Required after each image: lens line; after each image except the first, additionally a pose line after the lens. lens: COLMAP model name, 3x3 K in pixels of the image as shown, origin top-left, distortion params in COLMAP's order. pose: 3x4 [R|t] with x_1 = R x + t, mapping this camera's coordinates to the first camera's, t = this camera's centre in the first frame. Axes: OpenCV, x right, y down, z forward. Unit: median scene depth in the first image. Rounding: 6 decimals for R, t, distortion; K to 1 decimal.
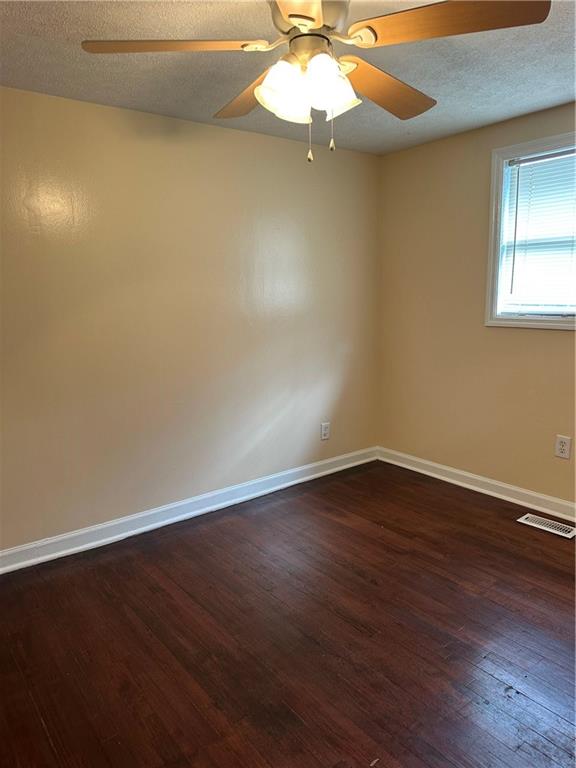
lens RADIAL K [[547.8, 0, 287.6], [0, 547.8, 380.9], [0, 0, 1]] dist [0.030236, -0.048601]
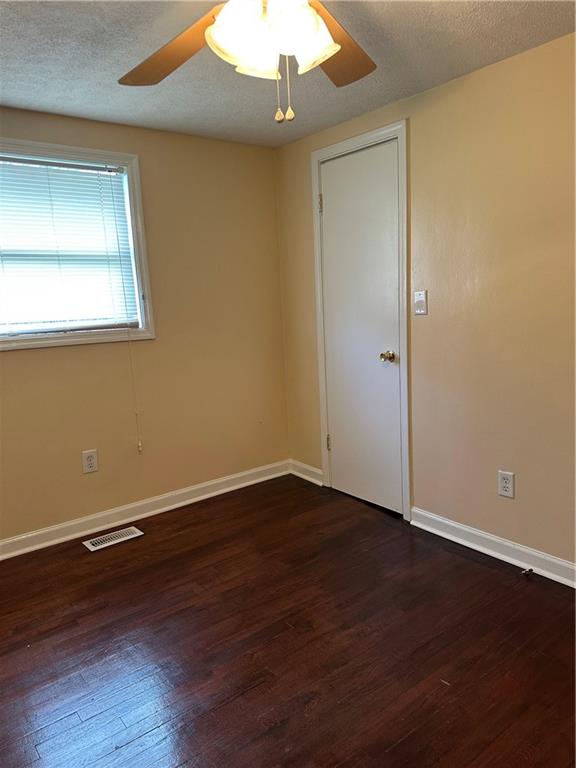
lens RADIAL K [[547.8, 0, 287.6], [0, 547.8, 380.9], [0, 0, 1]] dist [0.030236, -0.048601]
pose [[-0.029489, -0.129679, 0.991117, -0.496708], [0.204144, 0.969868, 0.132973, -0.083922], [-0.978497, 0.206252, -0.002128, 0.647308]]
